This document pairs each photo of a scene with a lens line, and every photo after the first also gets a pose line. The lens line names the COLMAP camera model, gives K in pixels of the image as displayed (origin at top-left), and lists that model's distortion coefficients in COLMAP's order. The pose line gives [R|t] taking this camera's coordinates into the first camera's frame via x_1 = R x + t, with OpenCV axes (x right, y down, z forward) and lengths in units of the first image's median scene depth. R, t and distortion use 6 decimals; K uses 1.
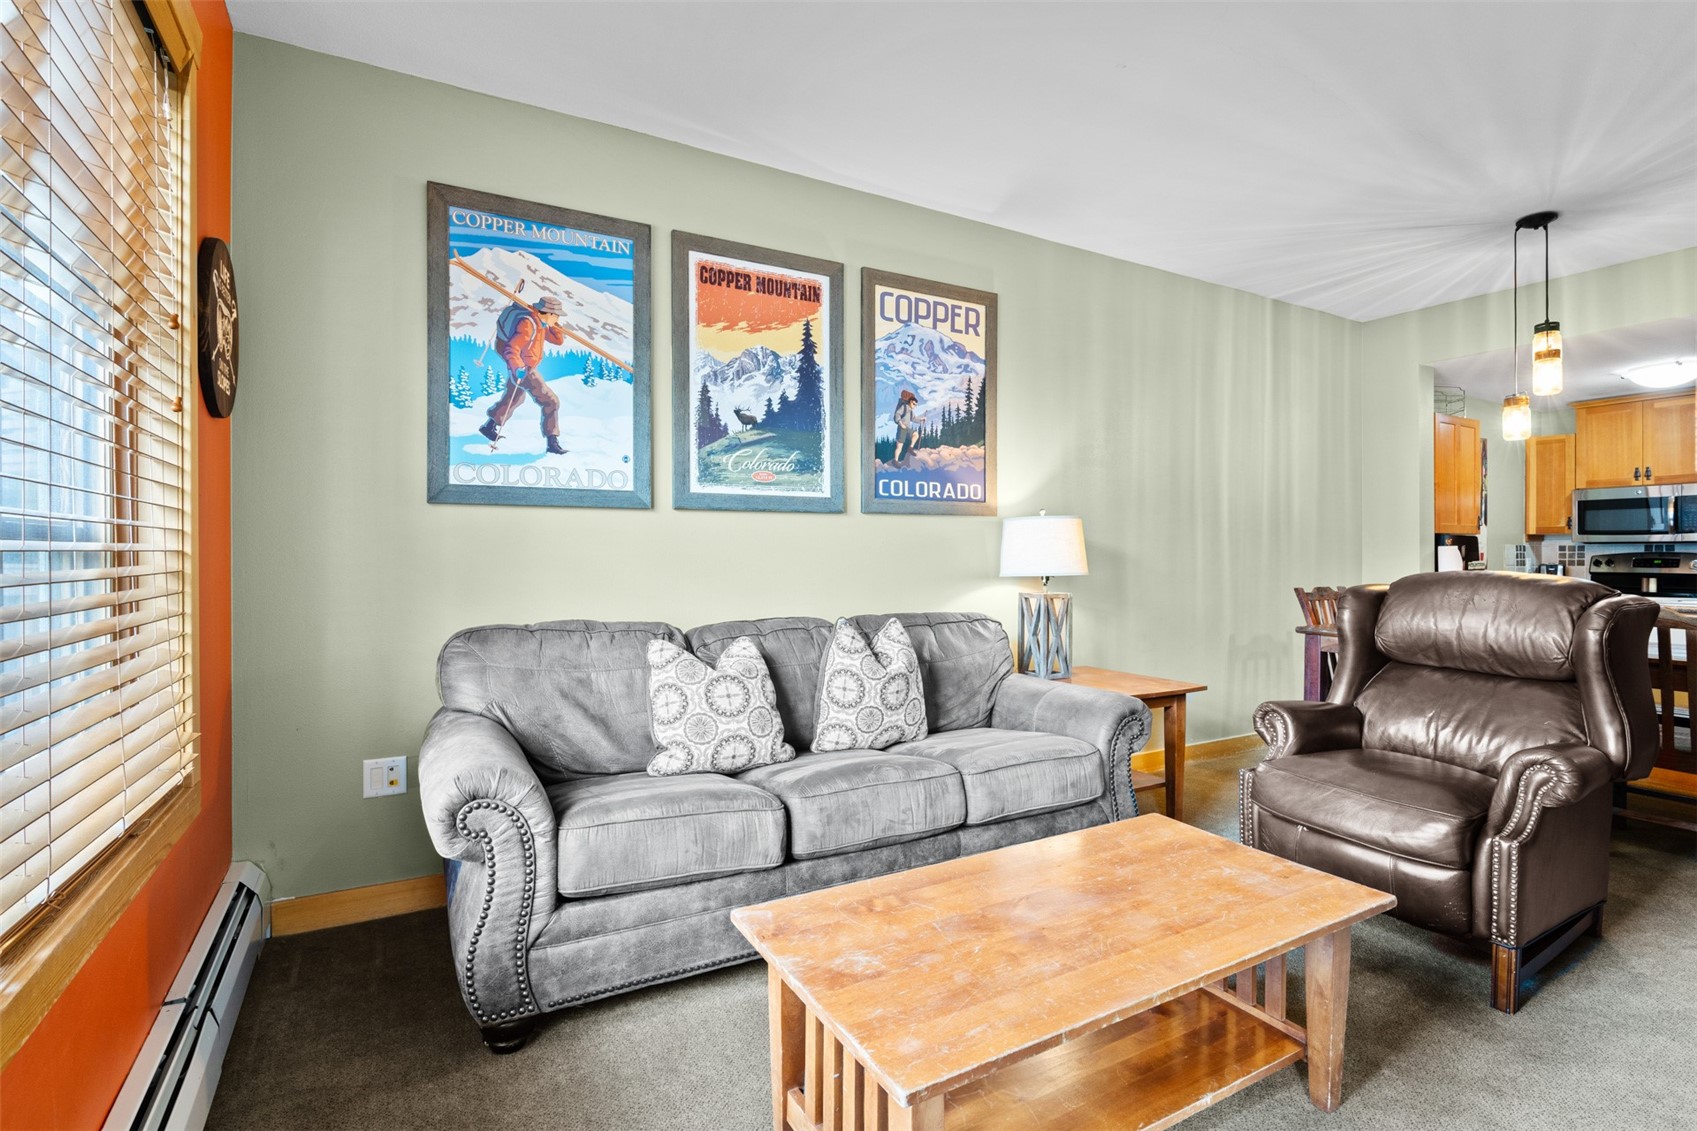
lens RADIAL K [[813.0, 0, 842.4], [0, 813.0, 560.4], [0, 0, 1]] dist [-0.006509, 0.000032]
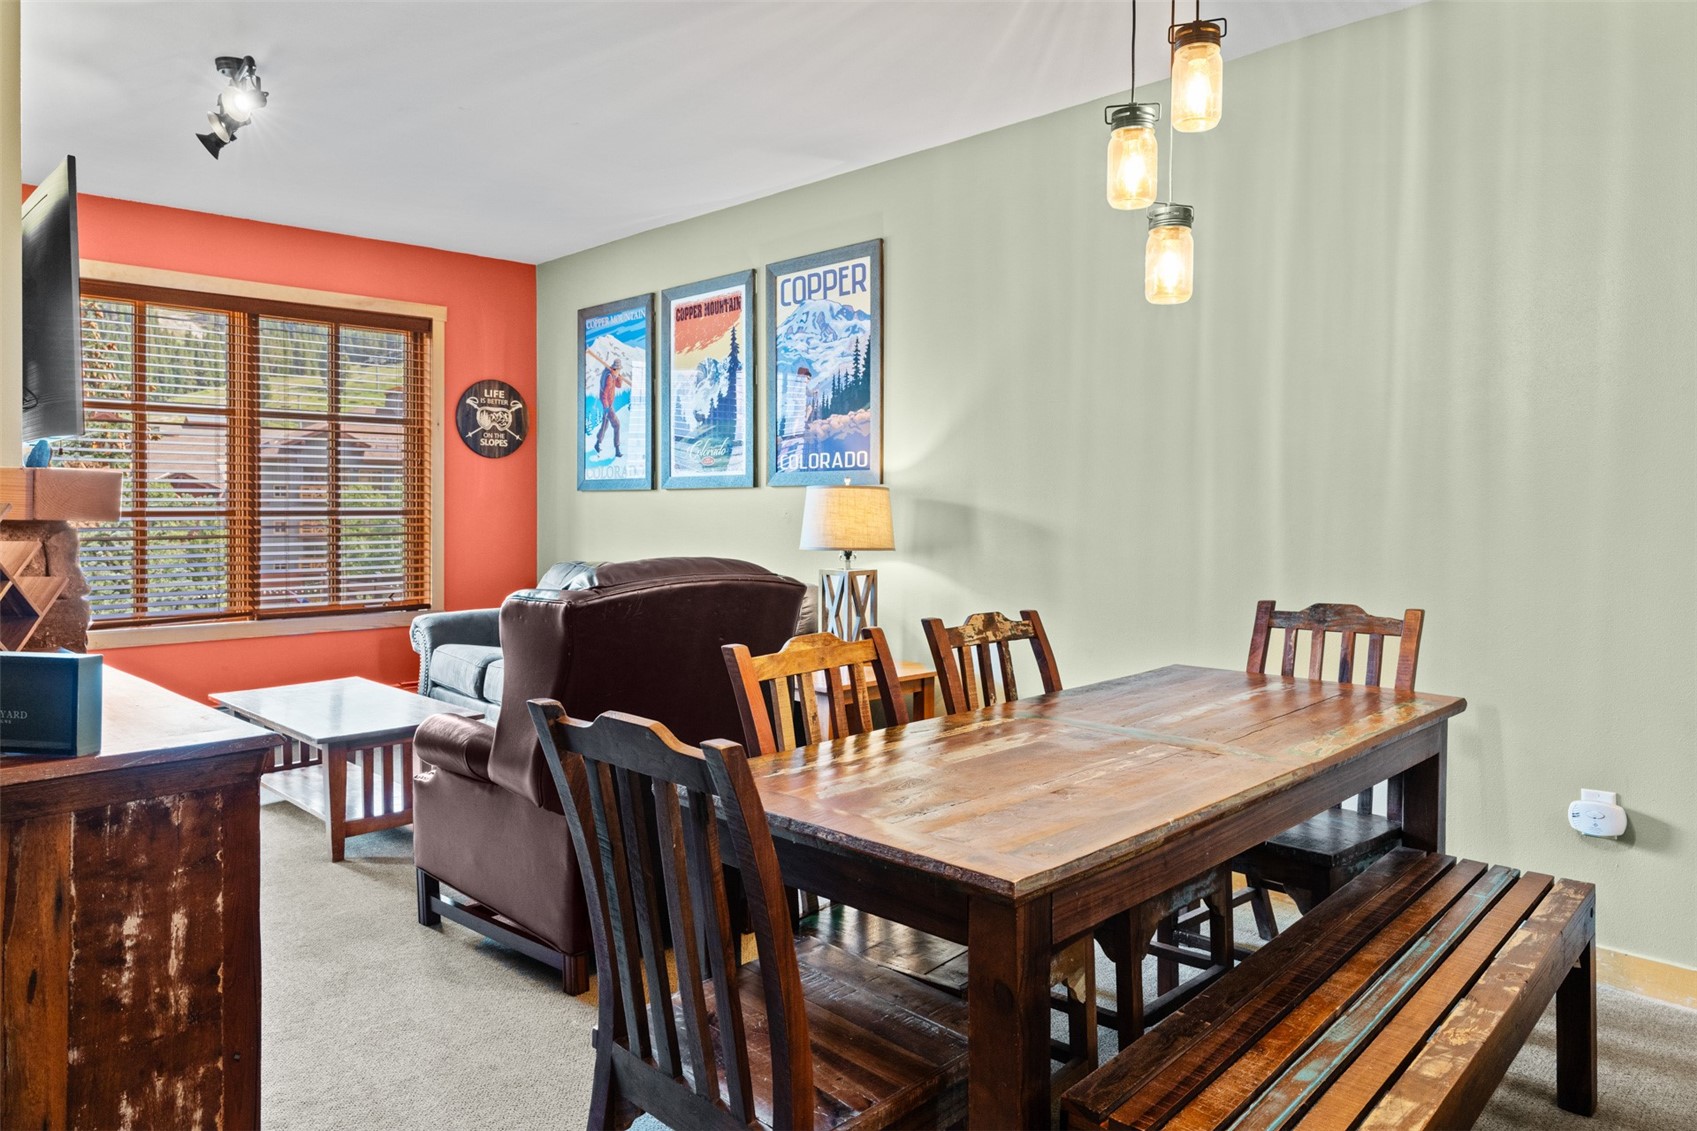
lens RADIAL K [[1059.1, 0, 847.6], [0, 1059.1, 562.8], [0, 0, 1]] dist [-0.000970, -0.000059]
pose [[0.288547, 0.048060, -0.956259, 1.430507], [-0.013231, 0.998844, 0.046208, -0.021749], [0.957374, -0.000681, 0.288850, 0.671950]]
